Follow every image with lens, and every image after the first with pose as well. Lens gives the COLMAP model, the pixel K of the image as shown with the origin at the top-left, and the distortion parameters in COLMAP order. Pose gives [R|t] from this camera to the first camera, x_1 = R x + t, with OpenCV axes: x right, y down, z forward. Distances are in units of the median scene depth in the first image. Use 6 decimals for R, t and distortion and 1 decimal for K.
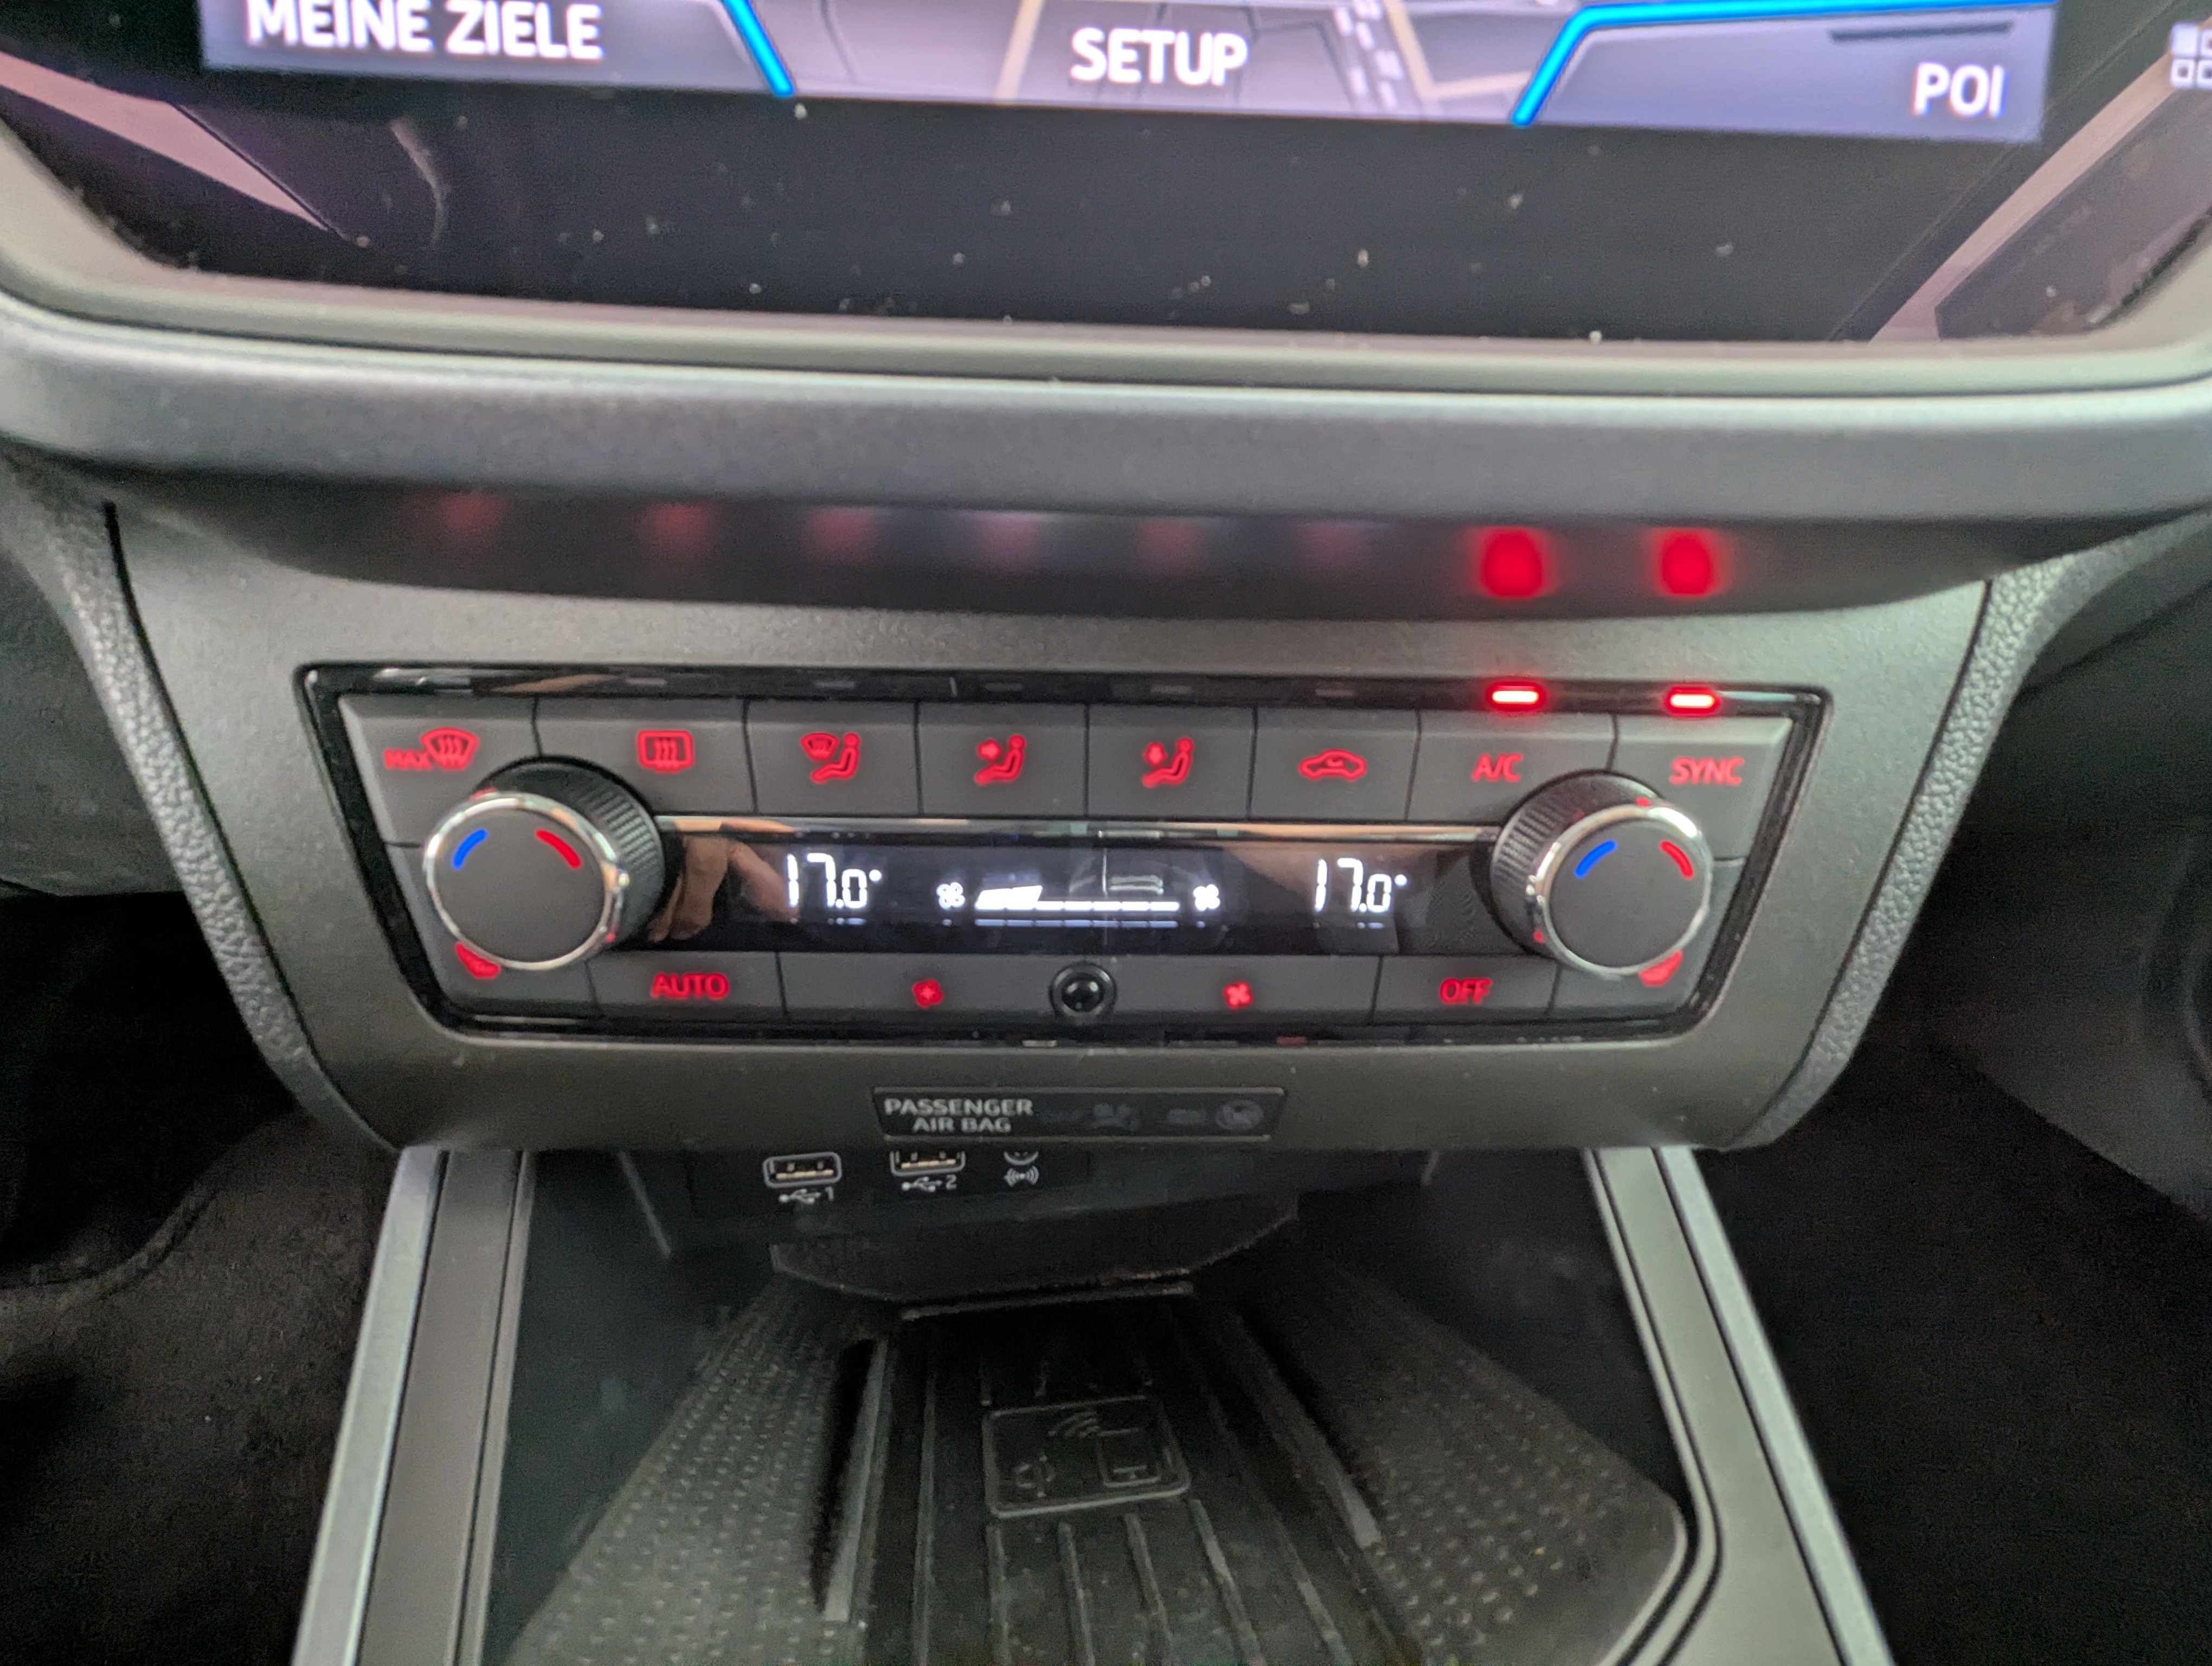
lens RADIAL K [[1055.2, 0, 1106.0], [0, 1055.2, 833.0], [0, 0, 1]] dist [0.001966, -0.001424]
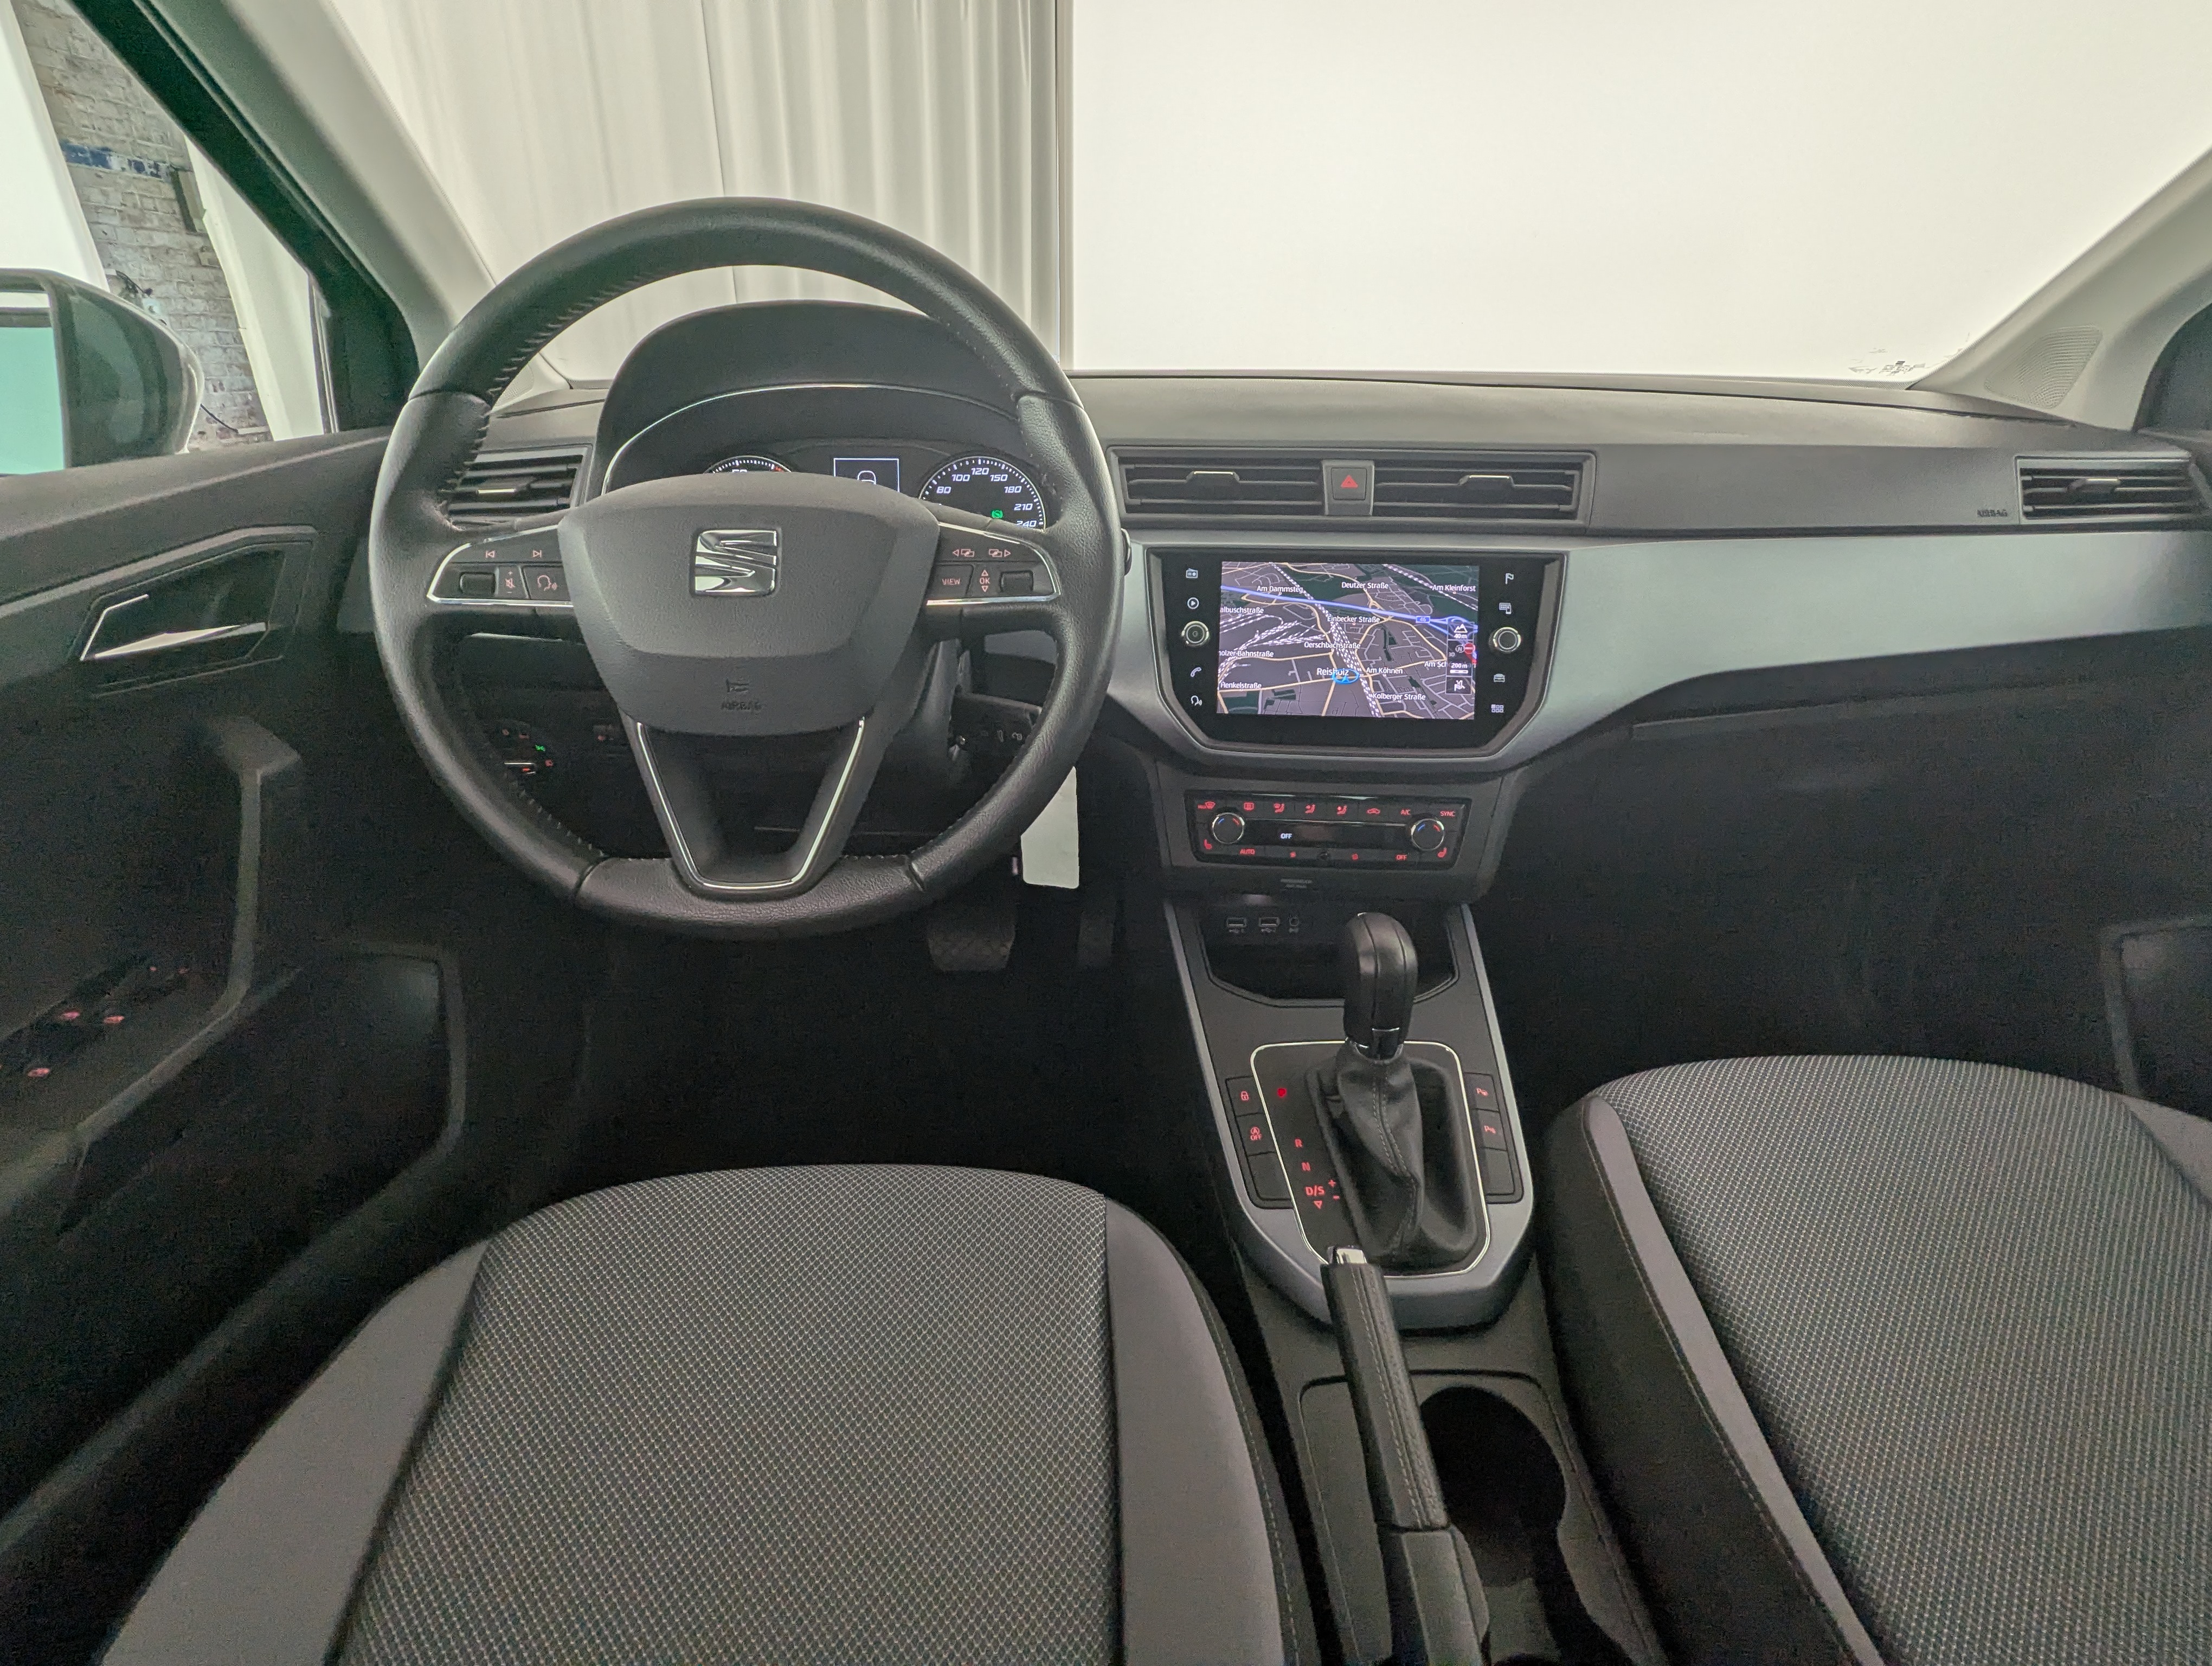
lens RADIAL K [[1055.2, 0, 1106.0], [0, 1055.2, 833.0], [0, 0, 1]] dist [0.001966, -0.001424]
pose [[0.994722, 0.017791, -0.101054, -0.564780], [-0.029772, 0.992529, -0.118318, 0.688888], [0.098194, 0.120702, 0.987820, -4.211321]]
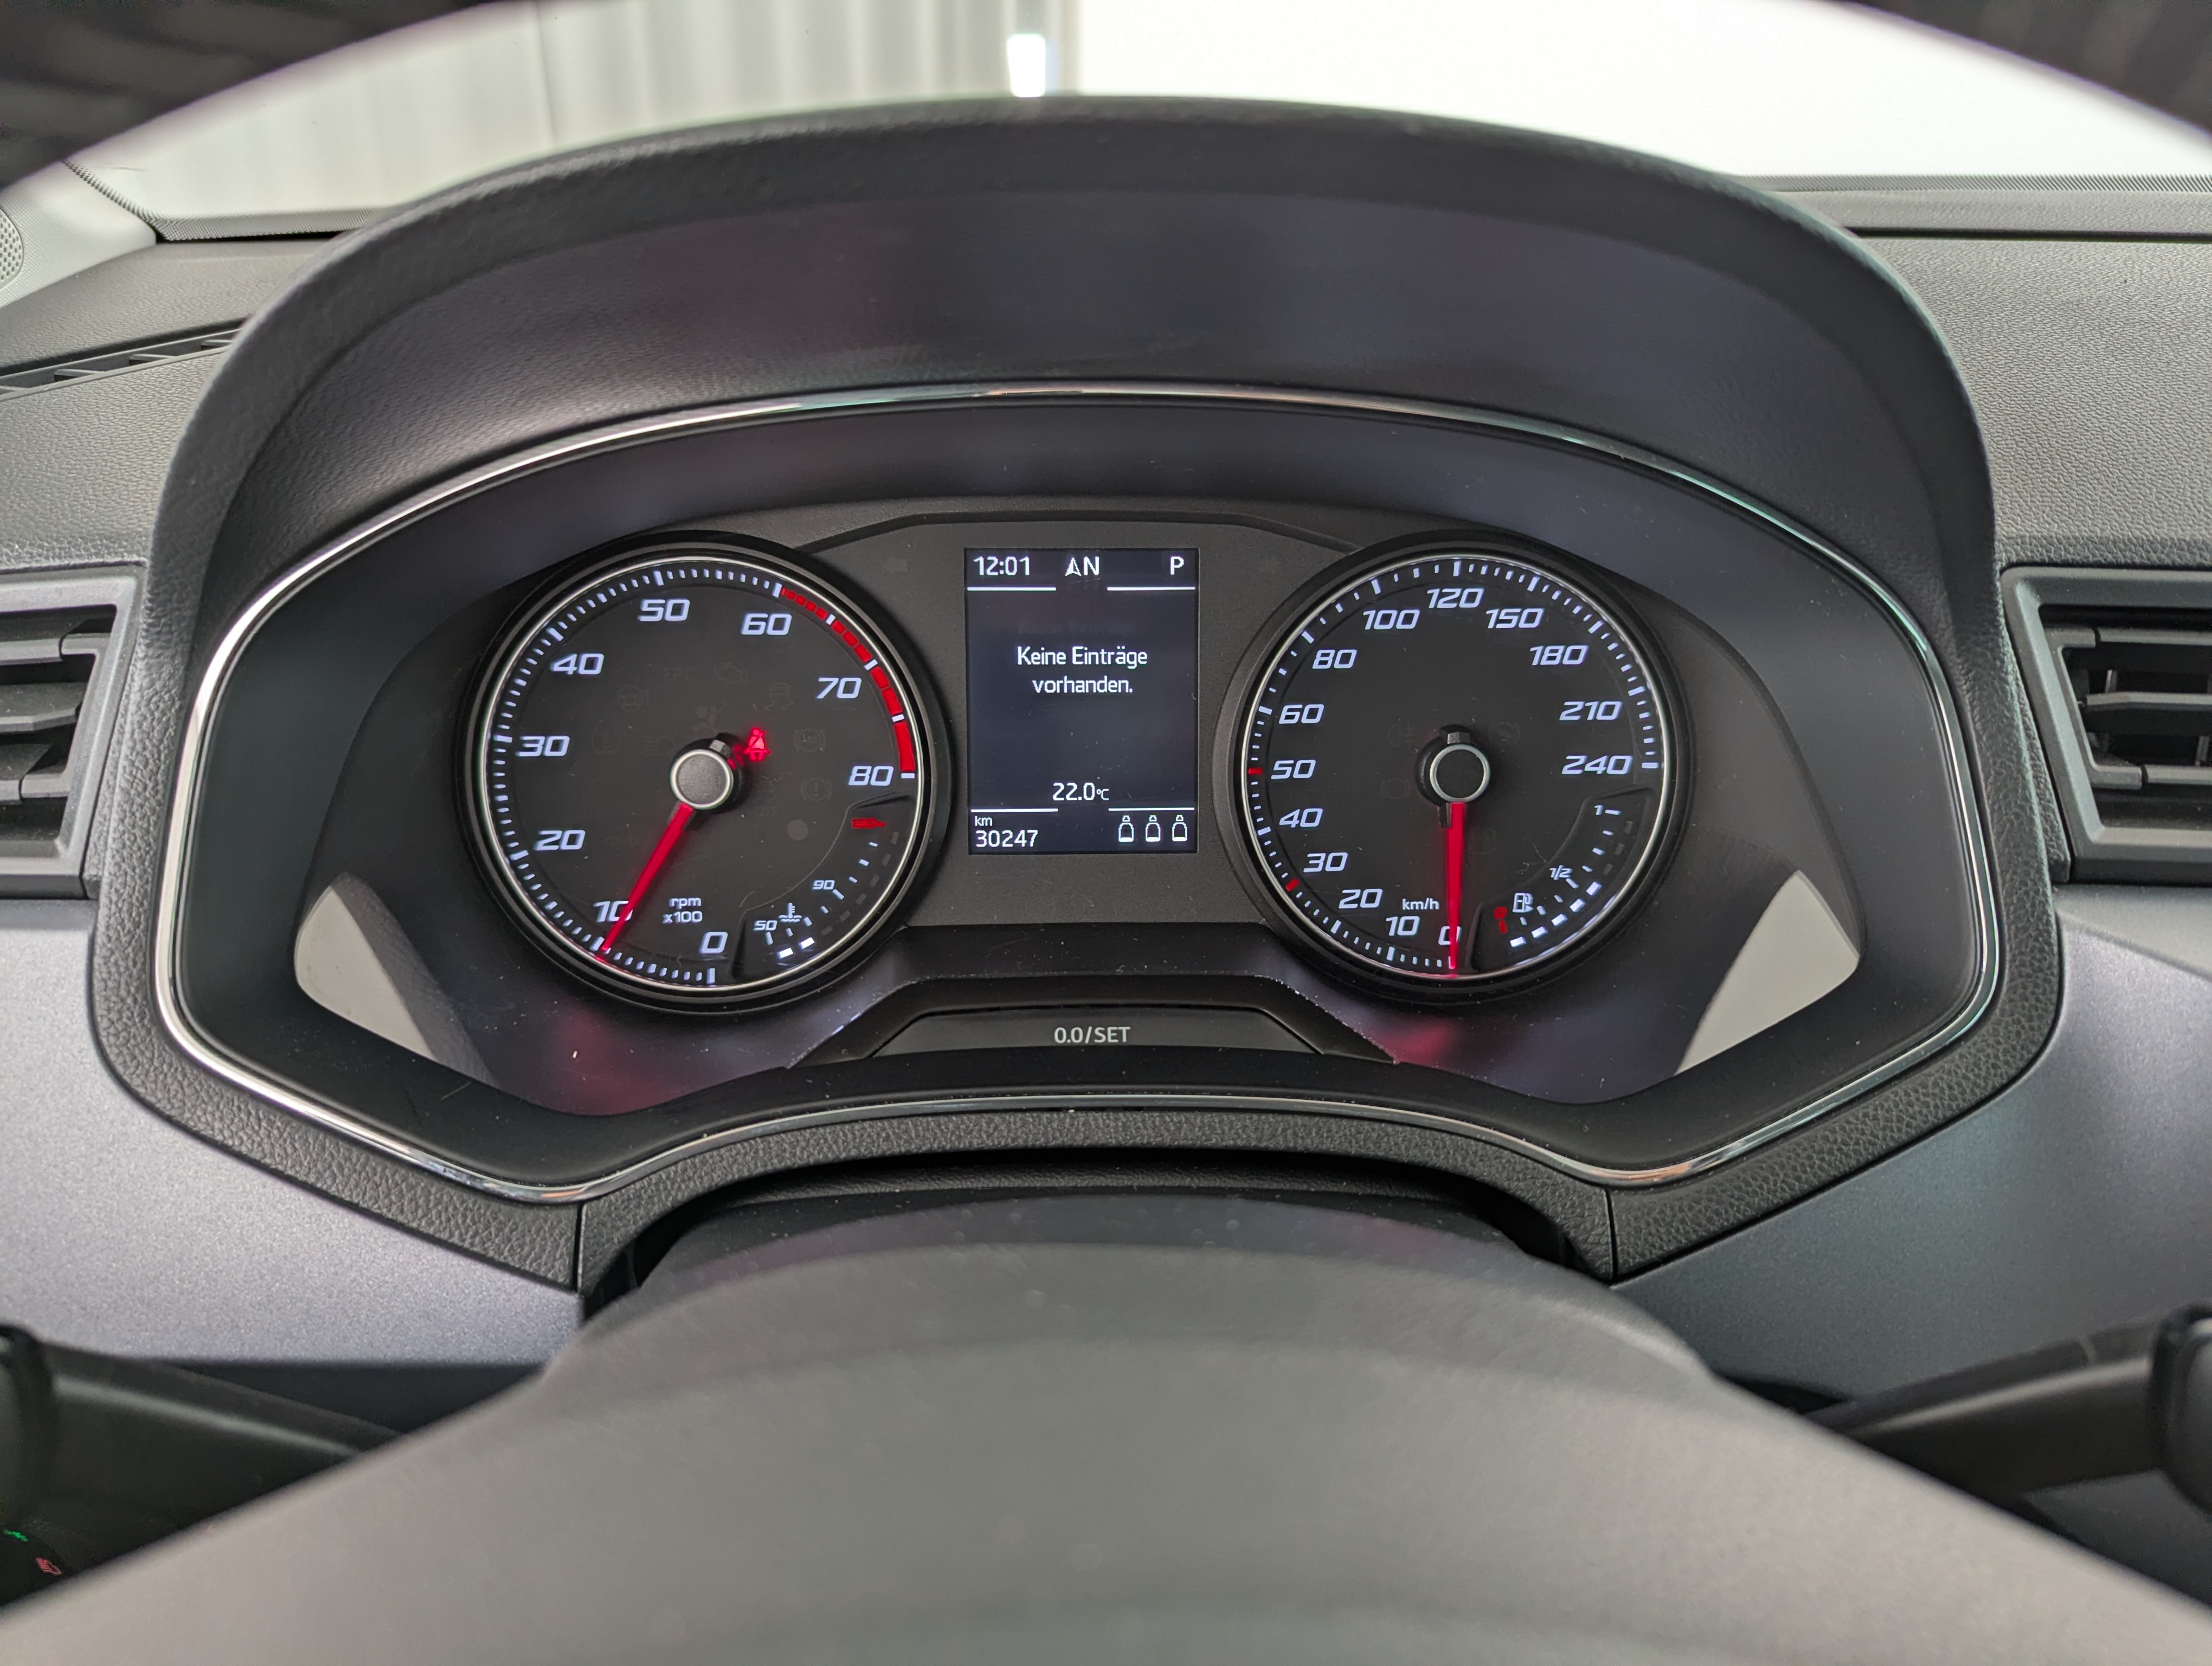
lens RADIAL K [[1569.7, 0, 1106.0], [0, 1569.7, 833.0], [0, 0, 1]] dist [0.046155, -0.091479]
pose [[0.995147, 0.019444, -0.096462, -2.111958], [-0.028138, 0.995580, -0.089600, -1.206255], [0.094294, 0.091879, 0.991296, -1.556893]]
